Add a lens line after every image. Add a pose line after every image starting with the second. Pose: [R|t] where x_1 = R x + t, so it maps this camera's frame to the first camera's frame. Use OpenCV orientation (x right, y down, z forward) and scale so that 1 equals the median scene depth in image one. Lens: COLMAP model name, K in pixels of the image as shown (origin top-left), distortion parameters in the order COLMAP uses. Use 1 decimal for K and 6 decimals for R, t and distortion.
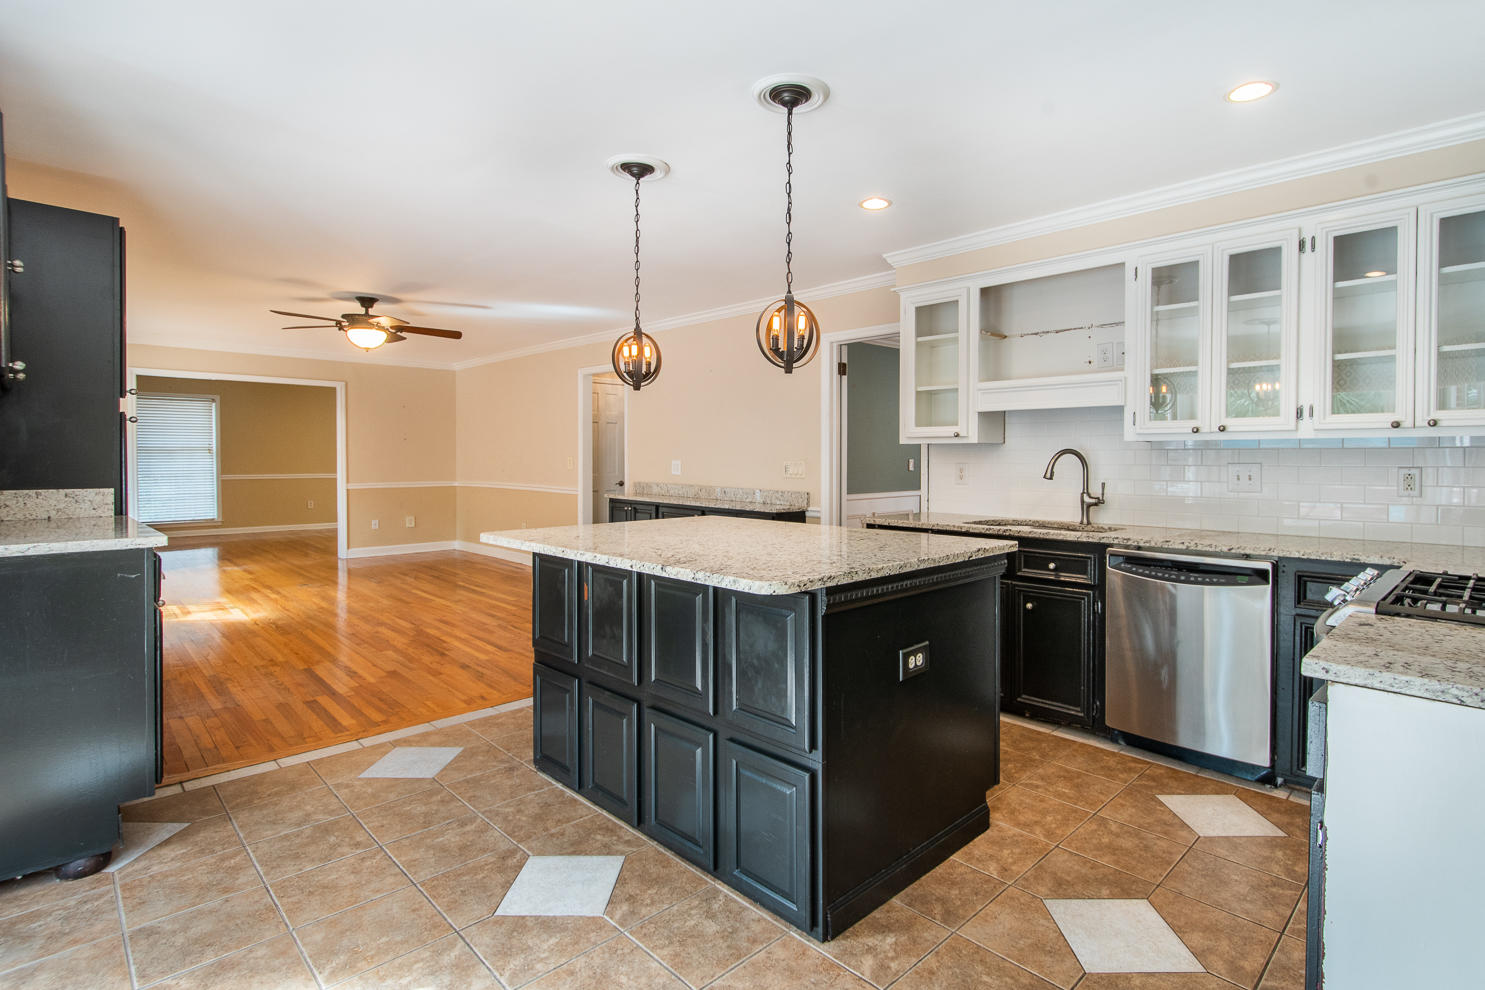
lens RADIAL K [[715.8, 0, 759.0], [0, 715.8, 468.3], [0, 0, 1]] dist [0.000327, 0.000430]
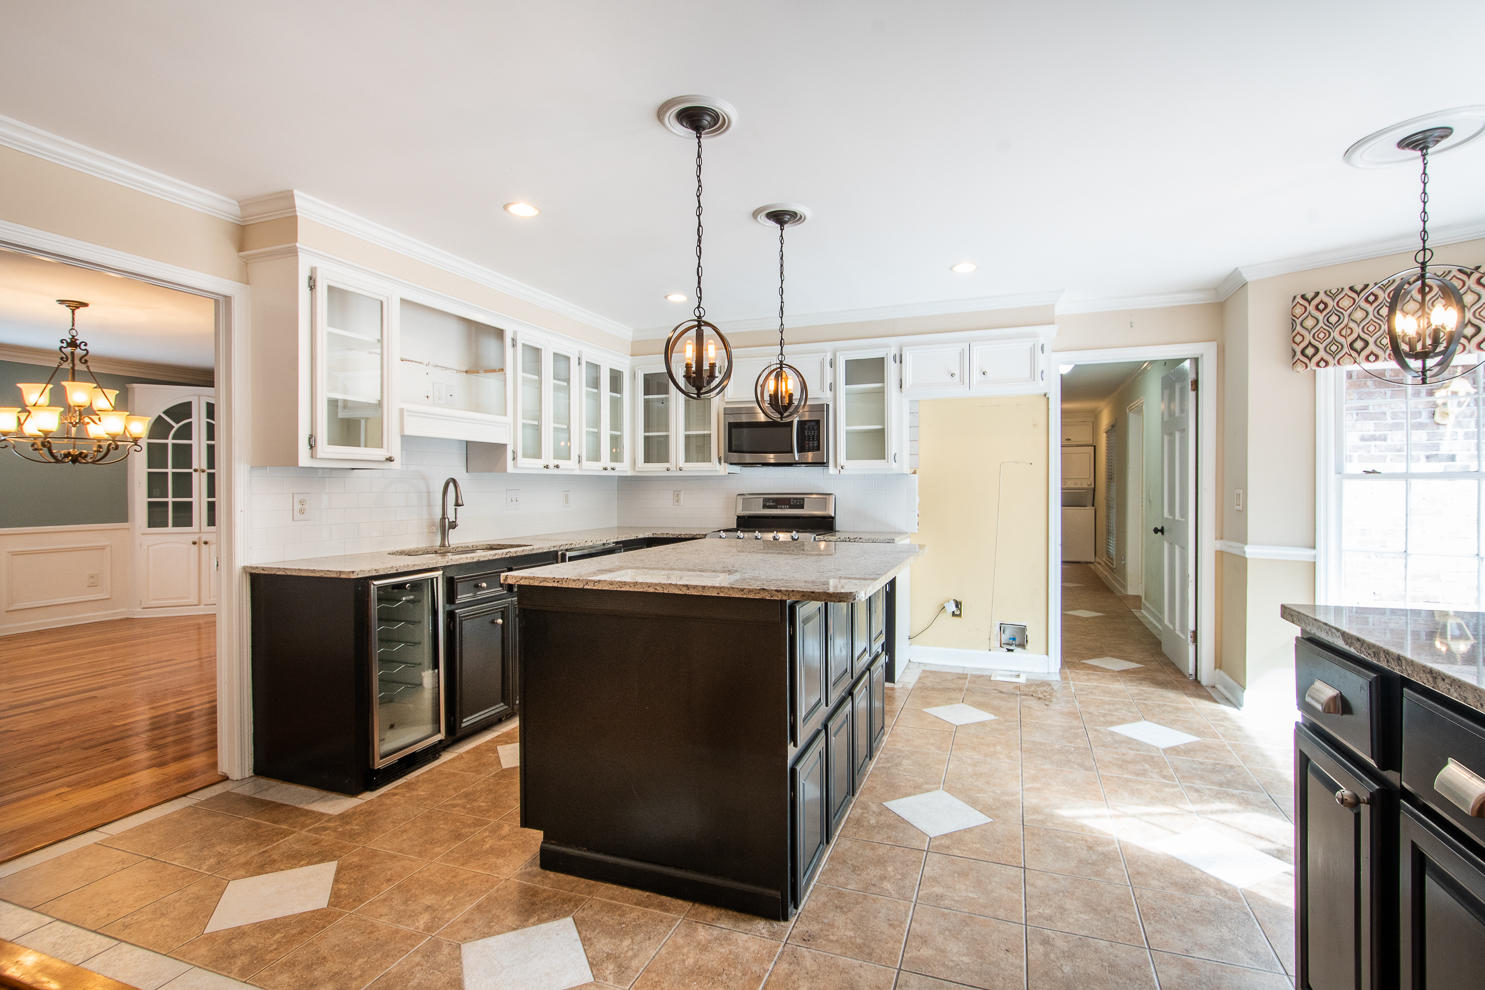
lens RADIAL K [[715.8, 0, 742.3], [0, 715.8, 489.2], [0, 0, 1]] dist [0.000327, 0.000430]
pose [[-0.415220, -0.007115, 0.909693, -1.129354], [0.013491, 0.999811, 0.013977, -0.029033], [-0.909621, 0.018076, -0.415046, 1.596851]]
